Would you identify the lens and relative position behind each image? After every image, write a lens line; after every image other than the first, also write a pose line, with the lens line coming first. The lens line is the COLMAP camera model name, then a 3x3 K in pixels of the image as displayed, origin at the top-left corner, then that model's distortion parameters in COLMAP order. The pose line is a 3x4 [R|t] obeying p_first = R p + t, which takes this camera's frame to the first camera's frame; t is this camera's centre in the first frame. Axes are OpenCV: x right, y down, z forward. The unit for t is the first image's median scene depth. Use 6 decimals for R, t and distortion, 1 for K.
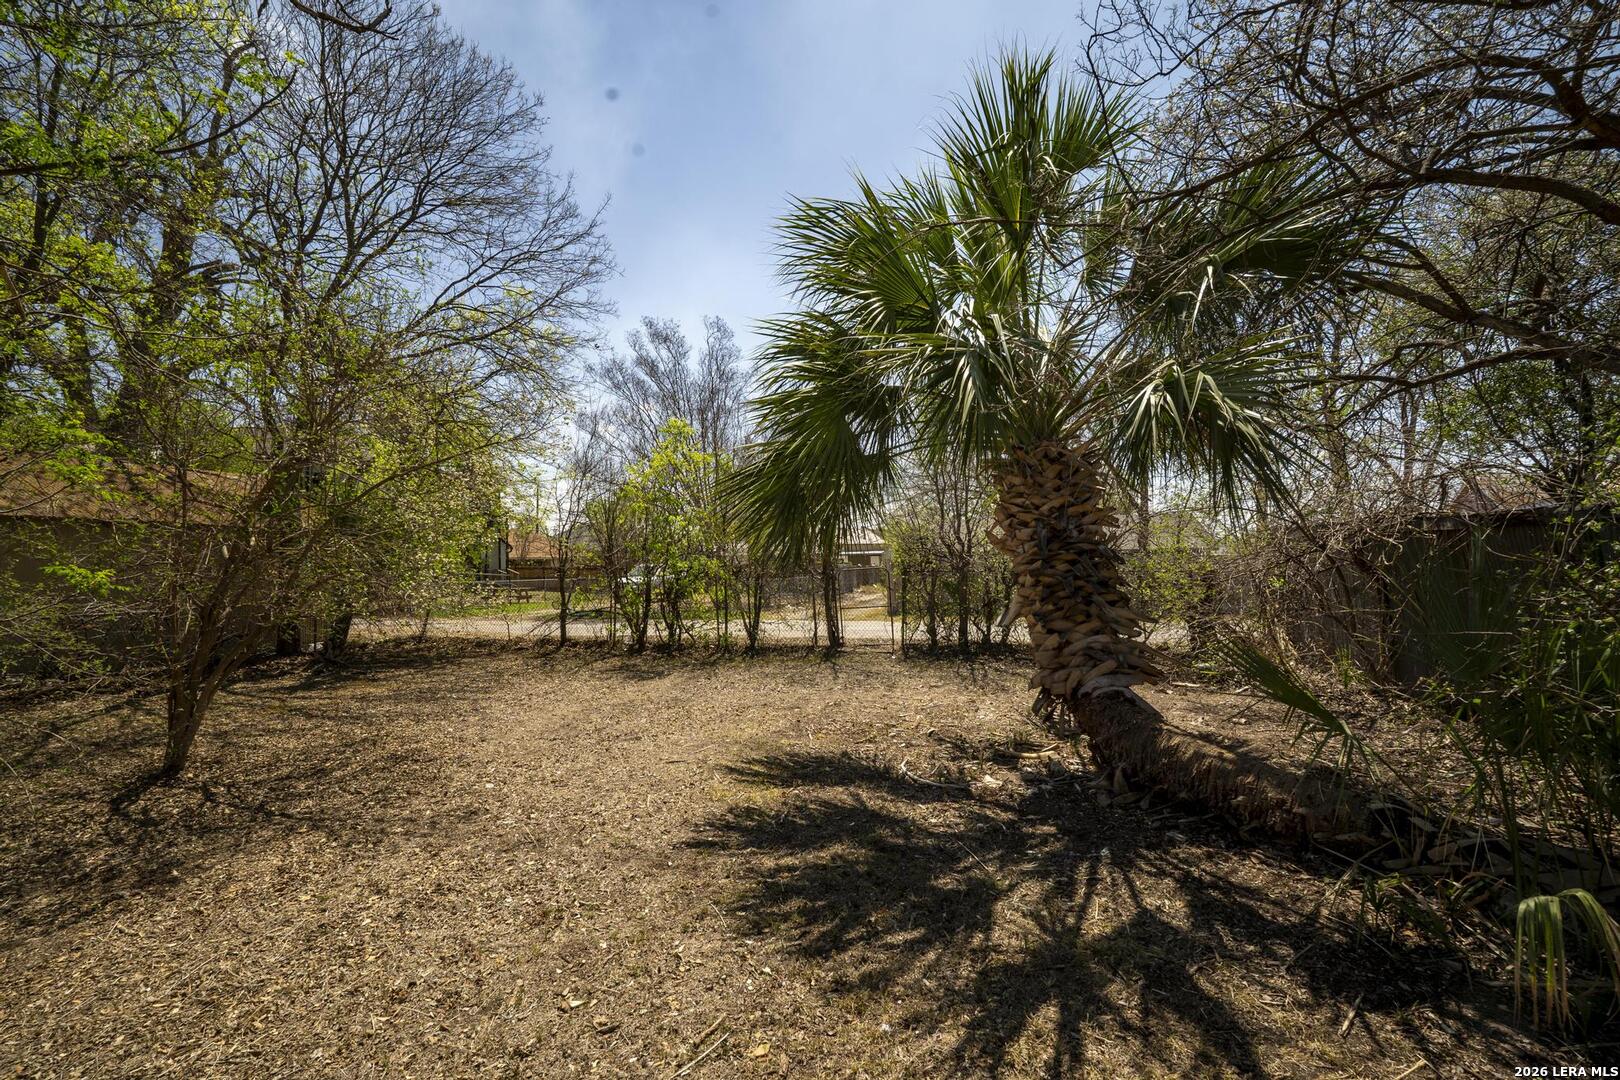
lens RADIAL K [[707.8, 0, 809.2], [0, 707.8, 544.4], [0, 0, 1]] dist [-0.001420, -0.000370]
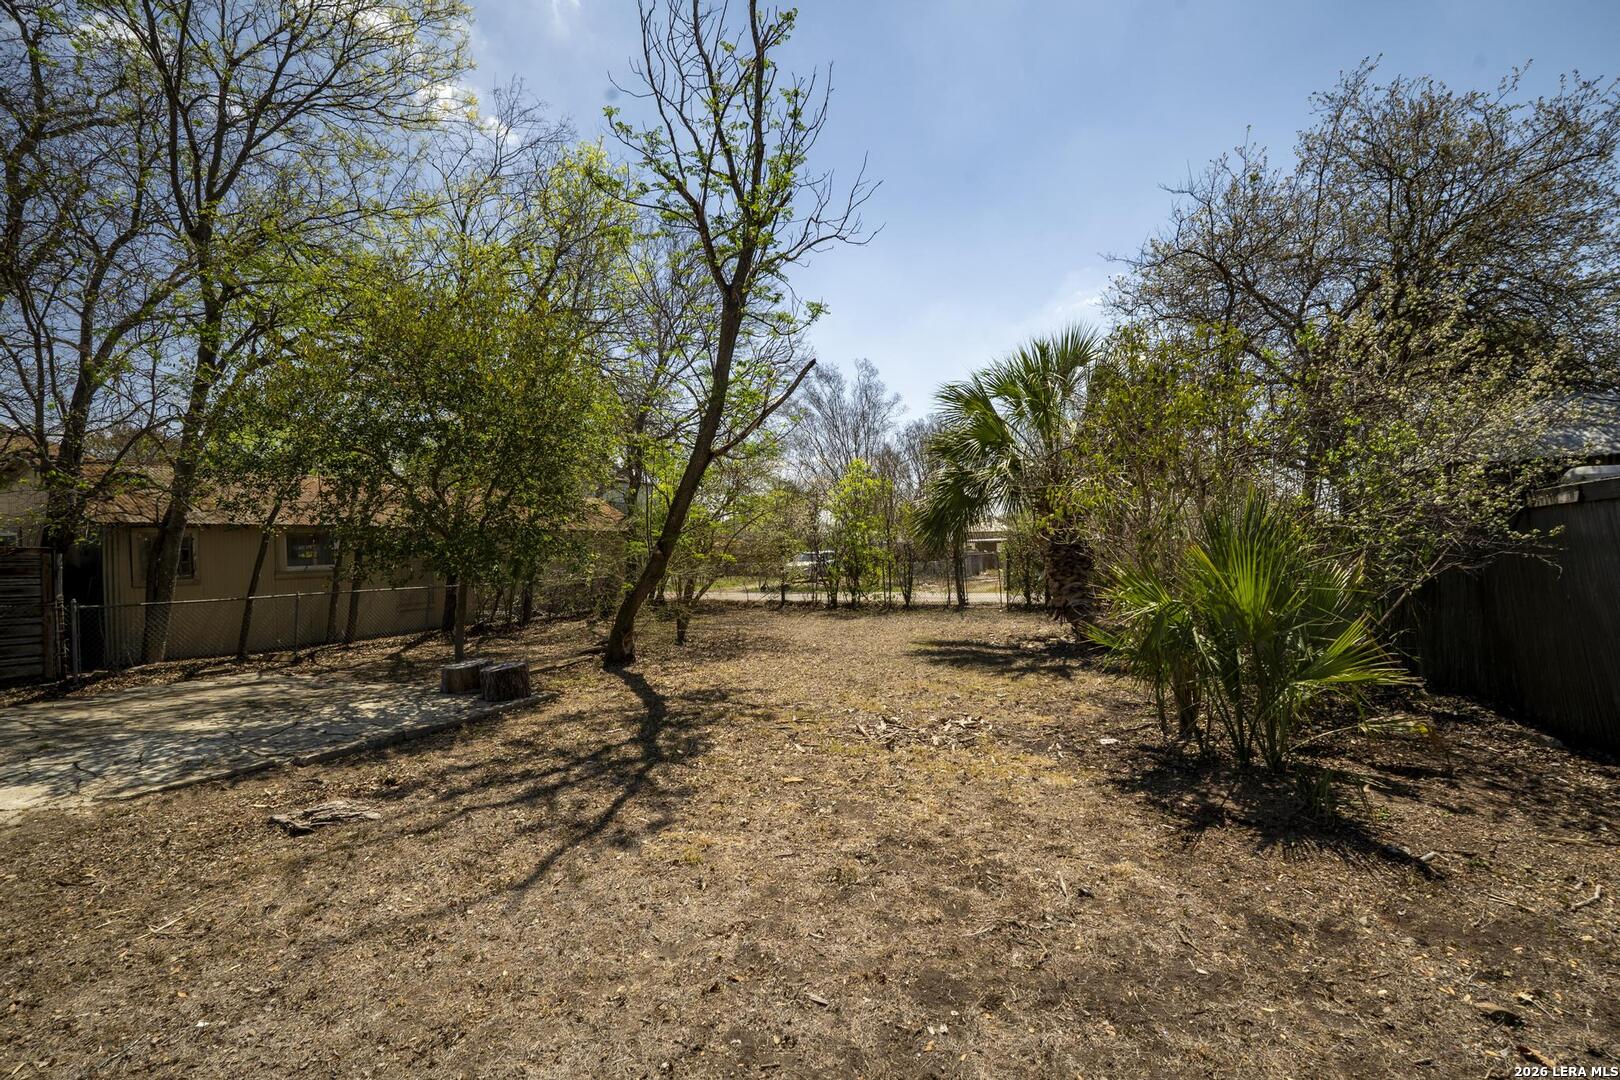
lens RADIAL K [[717.9, 0, 808.3], [0, 717.9, 544.6], [0, 0, 1]] dist [-0.000314, -0.000136]
pose [[0.984150, -0.008865, -0.177116, -0.012990], [0.012289, 0.999758, 0.018244, -0.015740], [0.176912, -0.020131, 0.984021, -0.488542]]
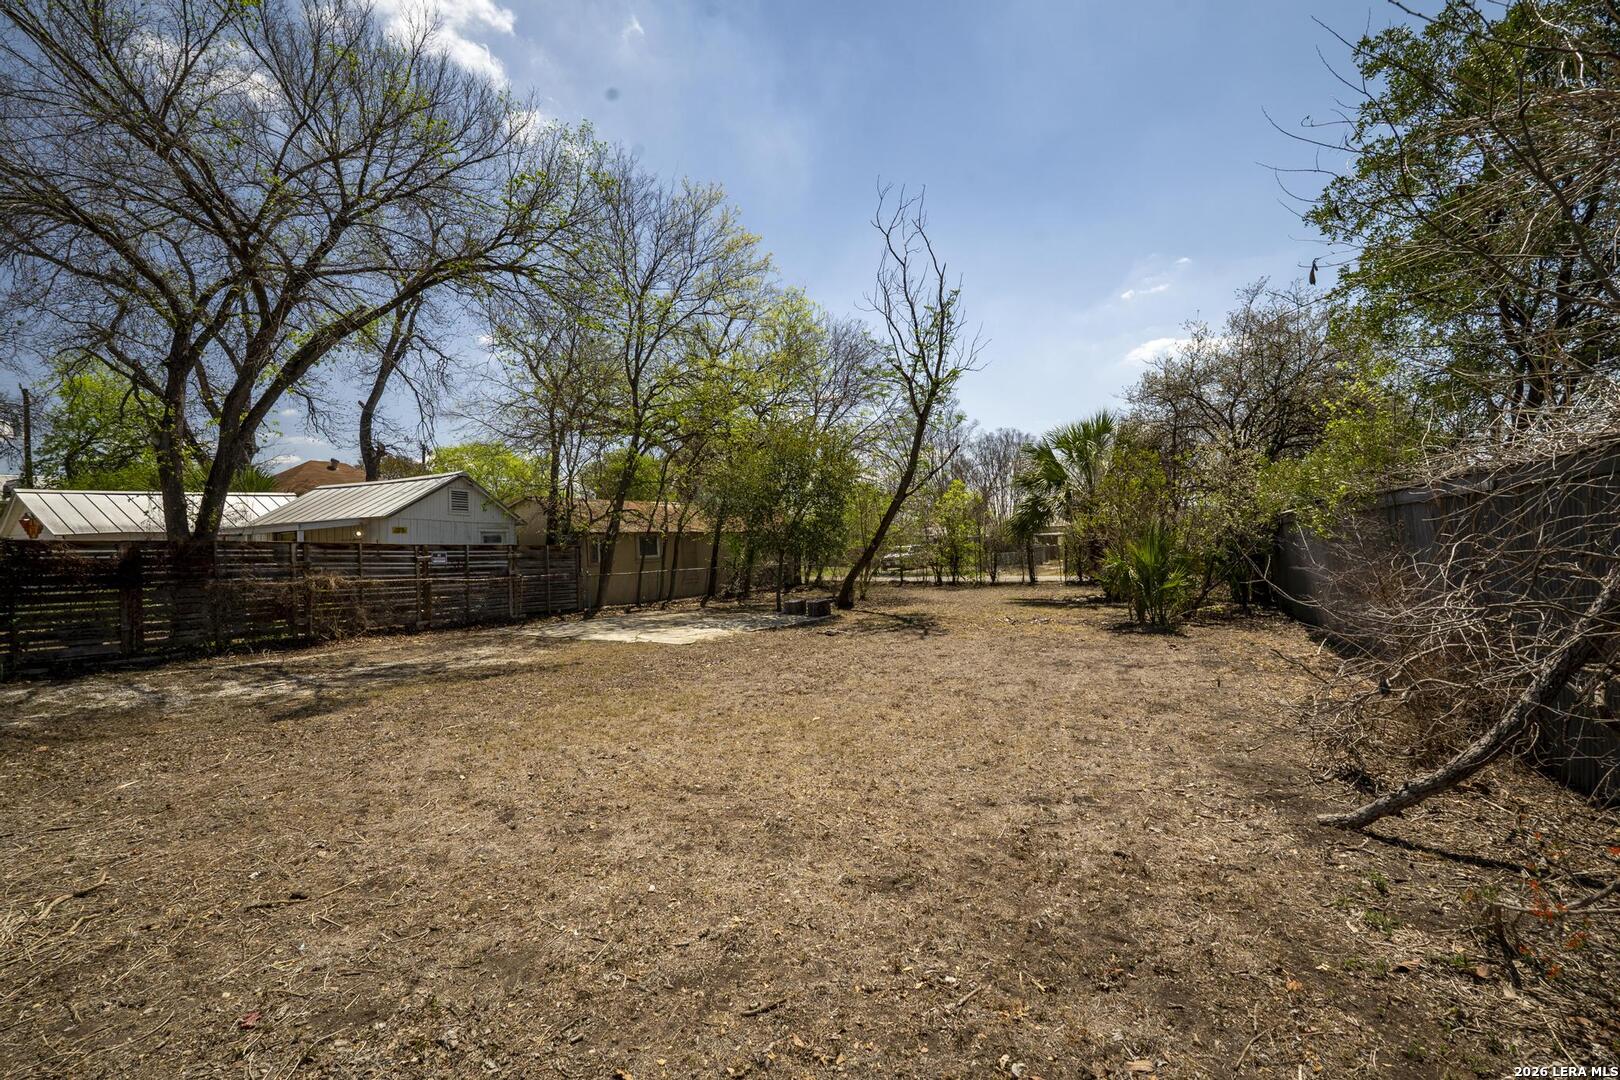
lens RADIAL K [[742.8, 0, 810.0], [0, 742.8, 540.0], [0, 0, 1]] dist [-0.000864, -0.000079]
pose [[0.970209, -0.014097, -0.241857, -0.067553], [0.018281, 0.999719, 0.015064, -0.030370], [0.241577, -0.019037, 0.970195, -1.201919]]
